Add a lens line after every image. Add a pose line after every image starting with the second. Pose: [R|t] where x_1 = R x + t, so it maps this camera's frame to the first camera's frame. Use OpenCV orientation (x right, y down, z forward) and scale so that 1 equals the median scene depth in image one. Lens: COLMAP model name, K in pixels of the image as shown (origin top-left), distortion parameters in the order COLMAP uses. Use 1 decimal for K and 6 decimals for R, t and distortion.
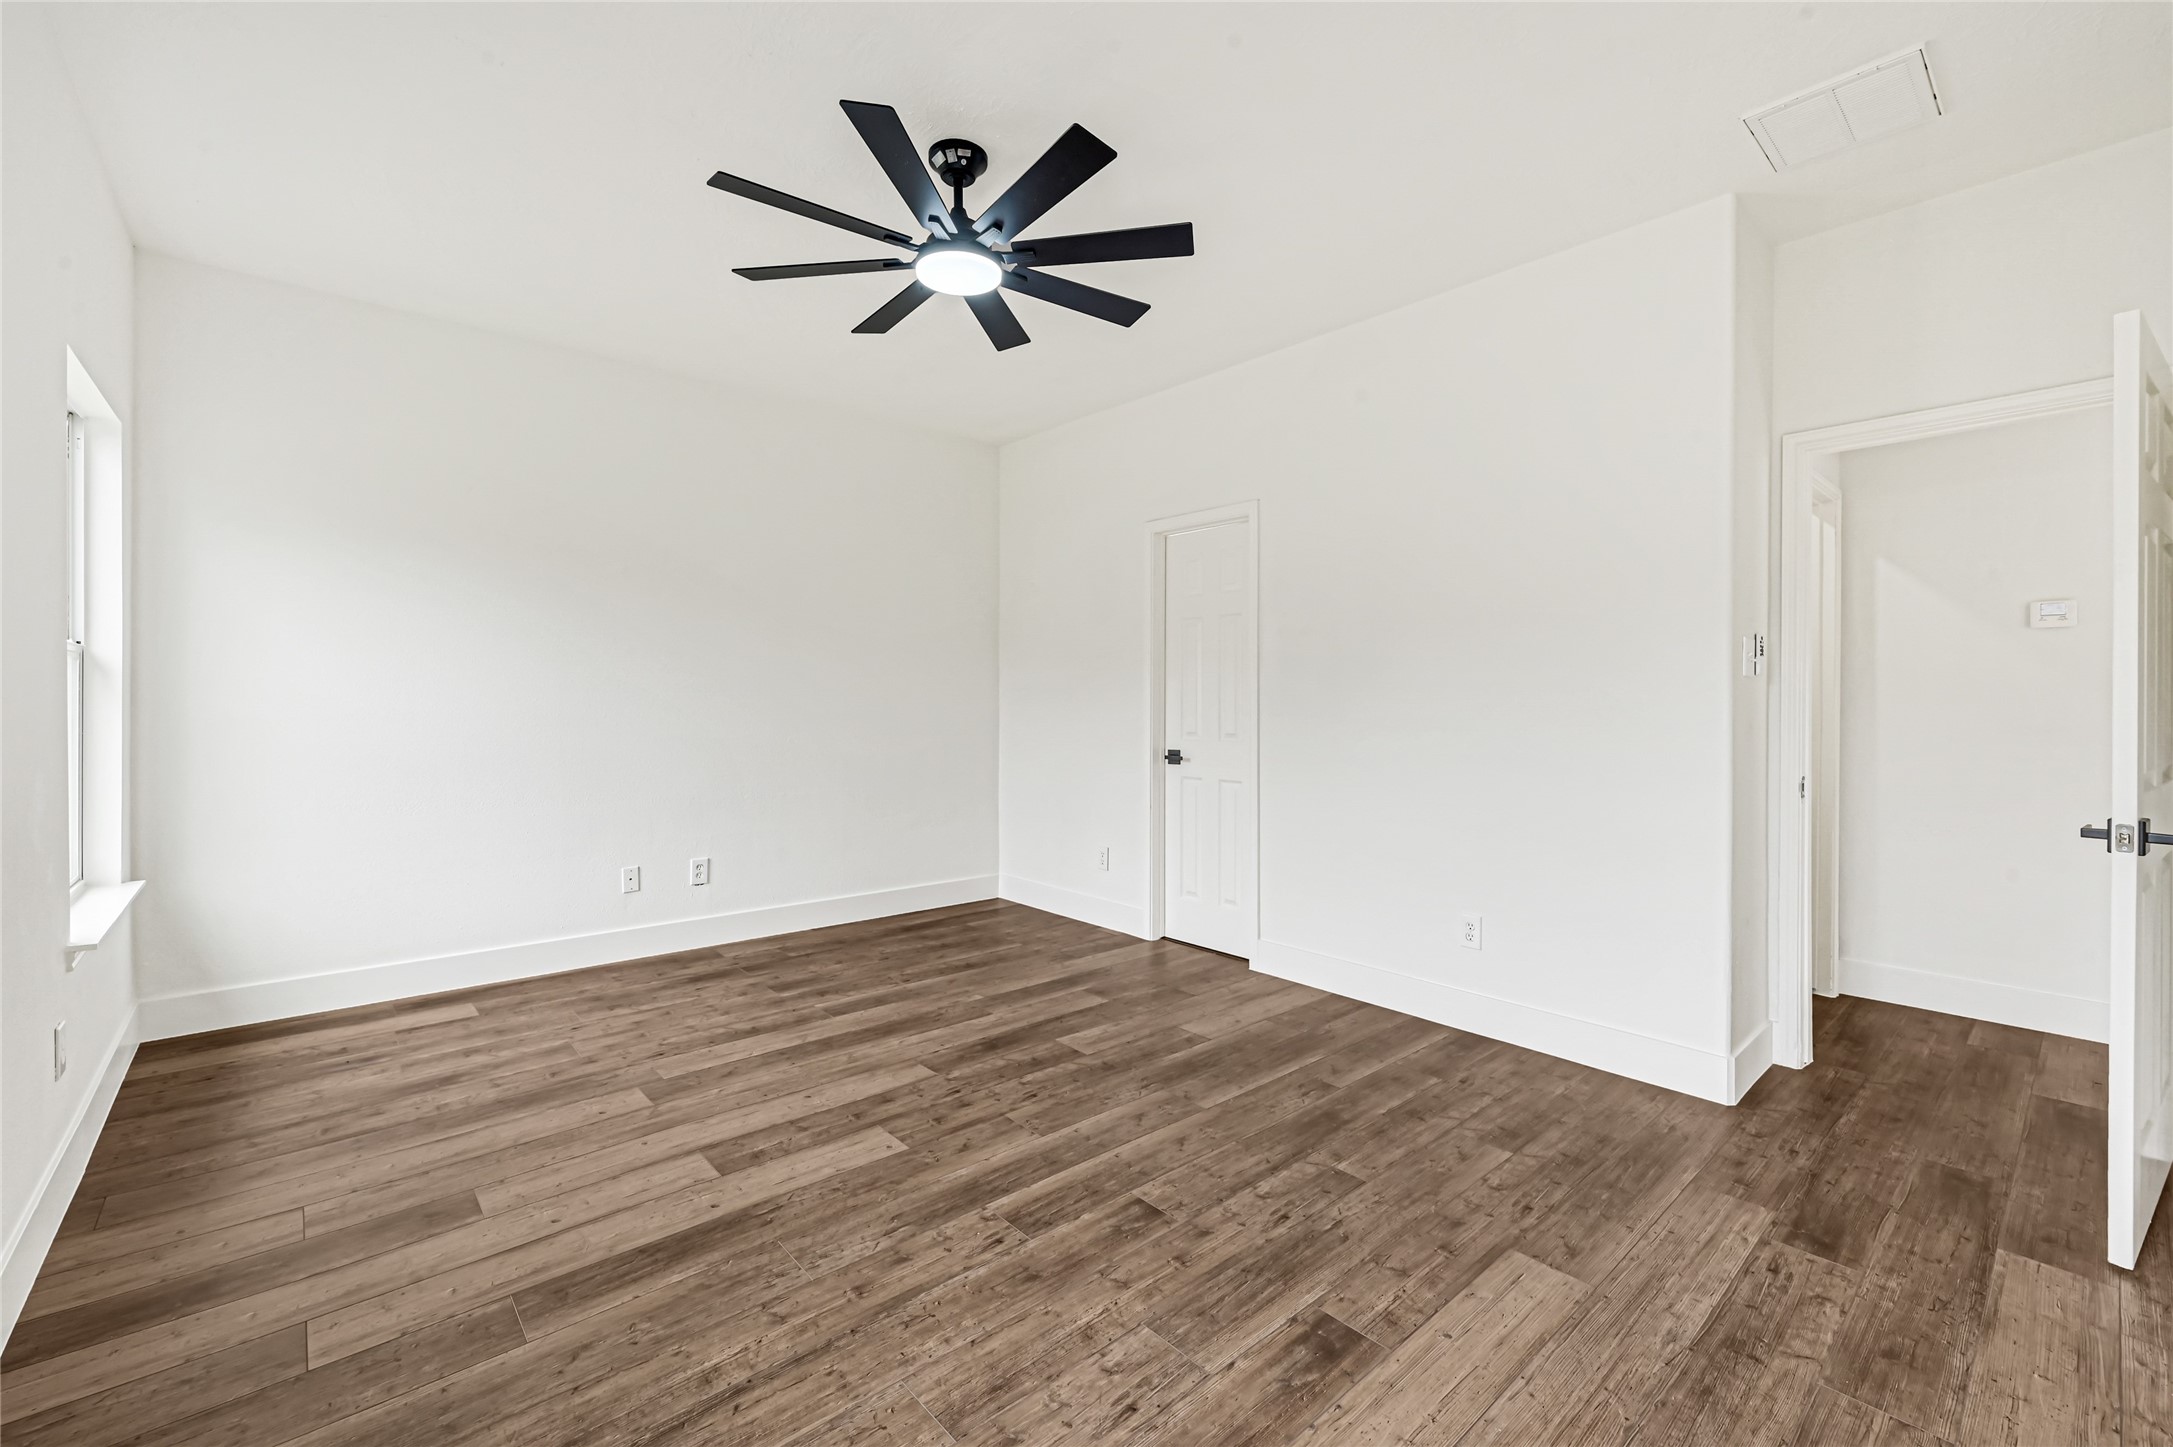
lens RADIAL K [[928.4, 0, 1086.5], [0, 928.4, 723.5], [0, 0, 1]] dist [0.000543, 0.000018]
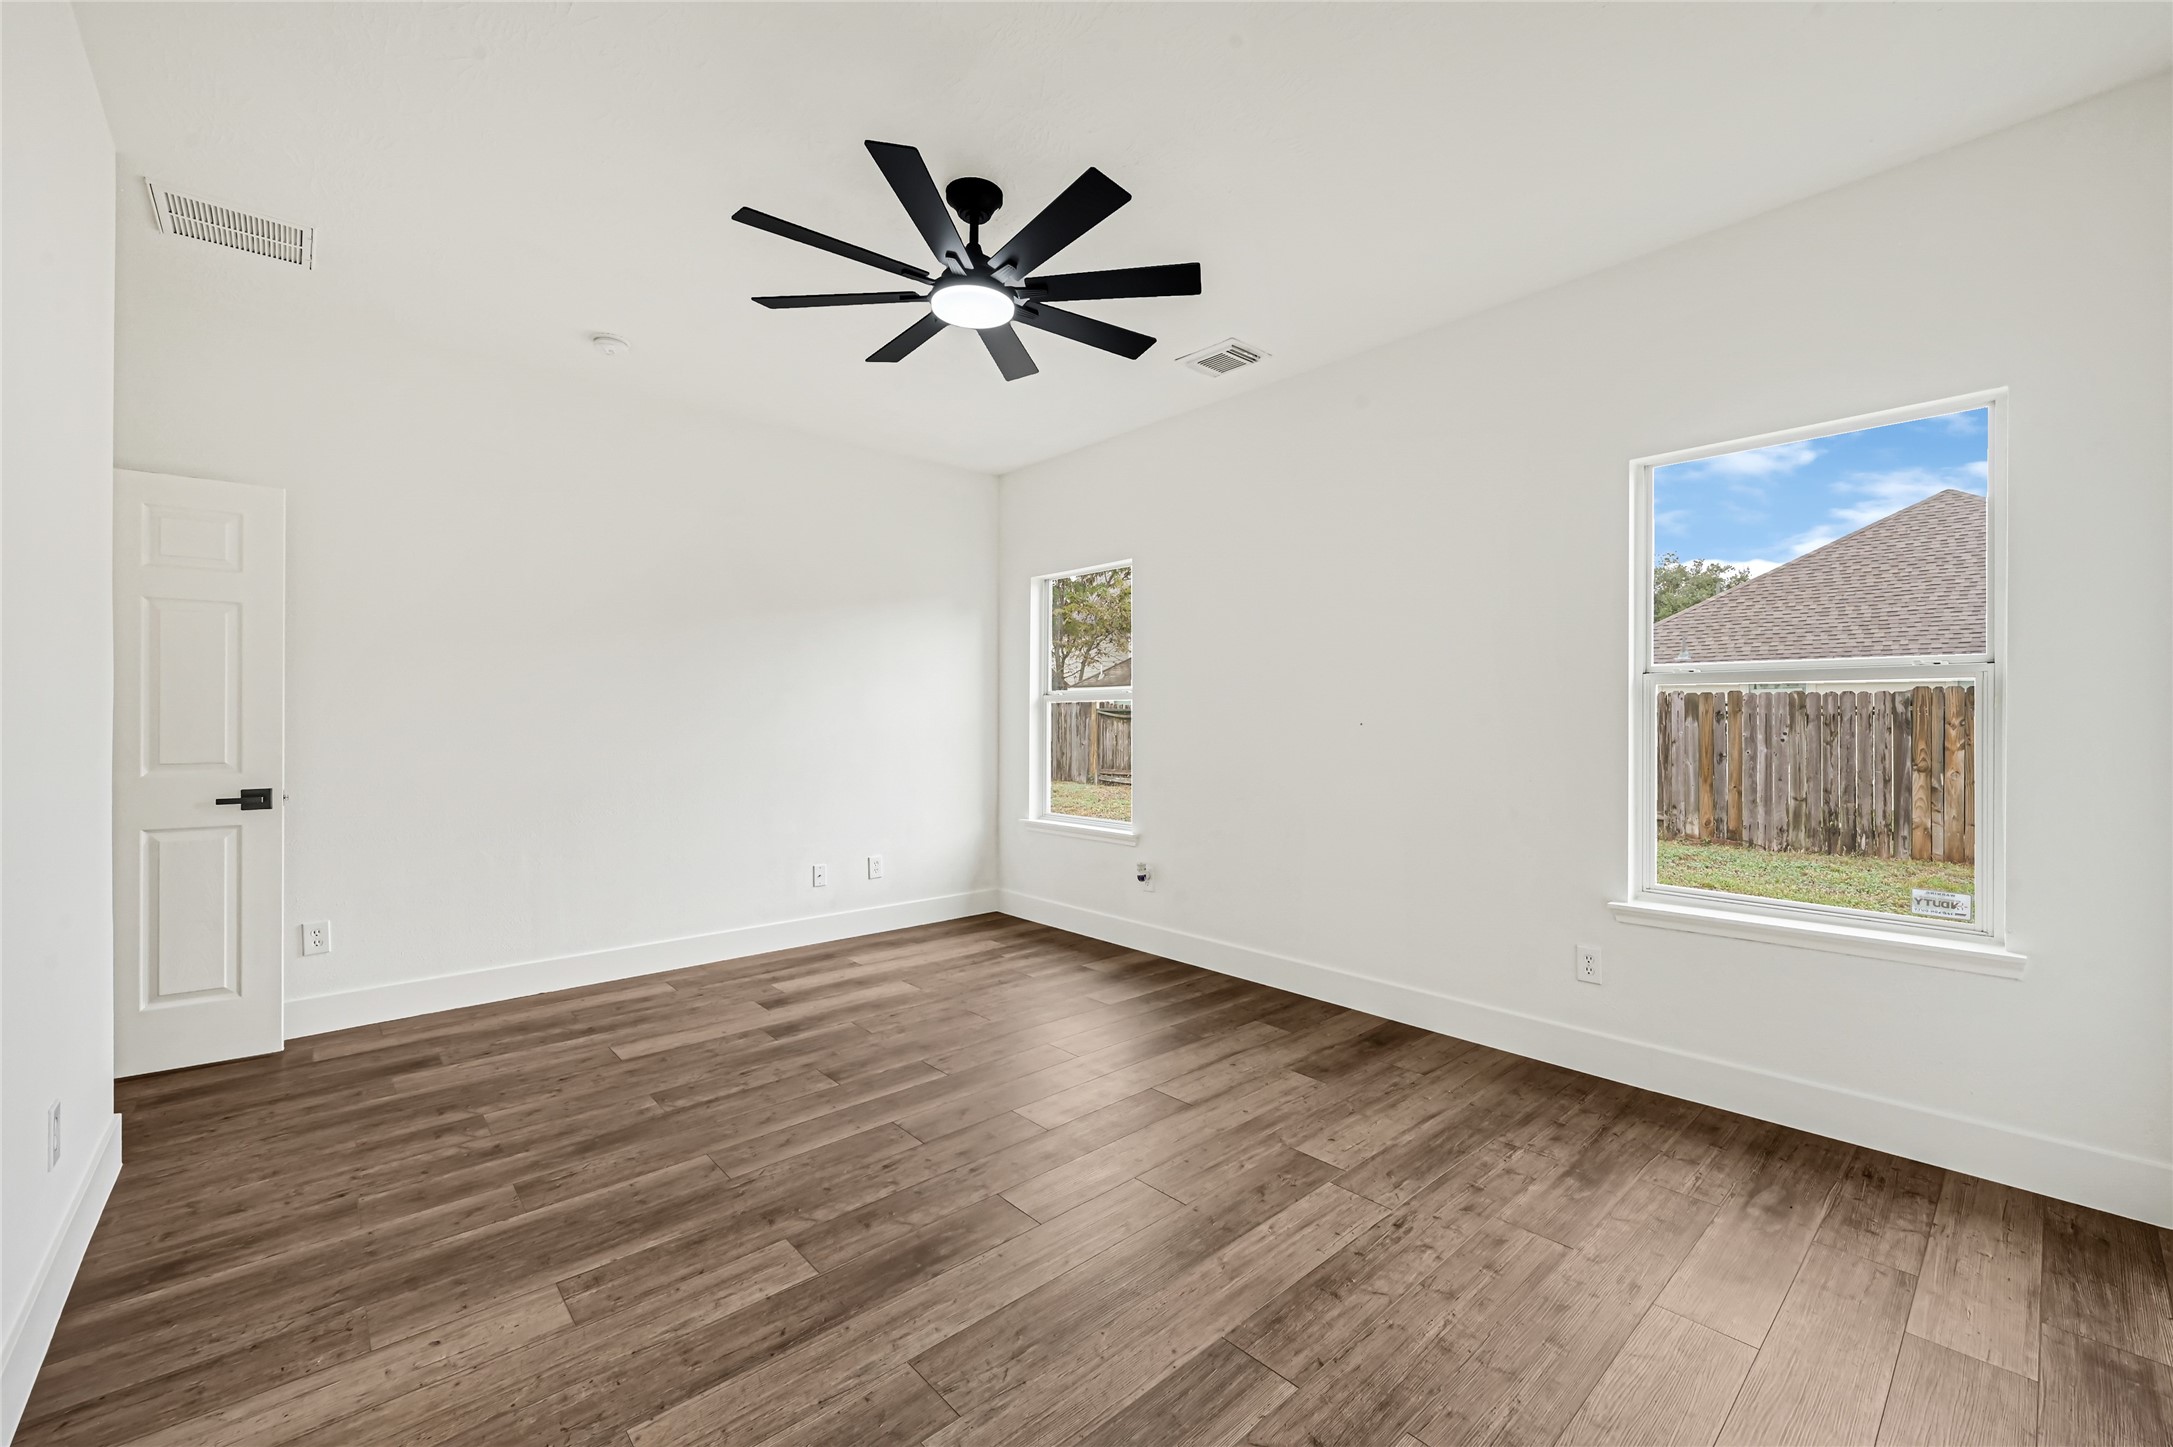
lens RADIAL K [[928.4, 0, 1086.5], [0, 928.4, 723.5], [0, 0, 1]] dist [0.000543, 0.000018]
pose [[-0.999954, -0.003311, -0.008974, -0.251507], [-0.003566, 0.999584, 0.028620, -0.050266], [0.008875, 0.028651, -0.999550, 1.976700]]
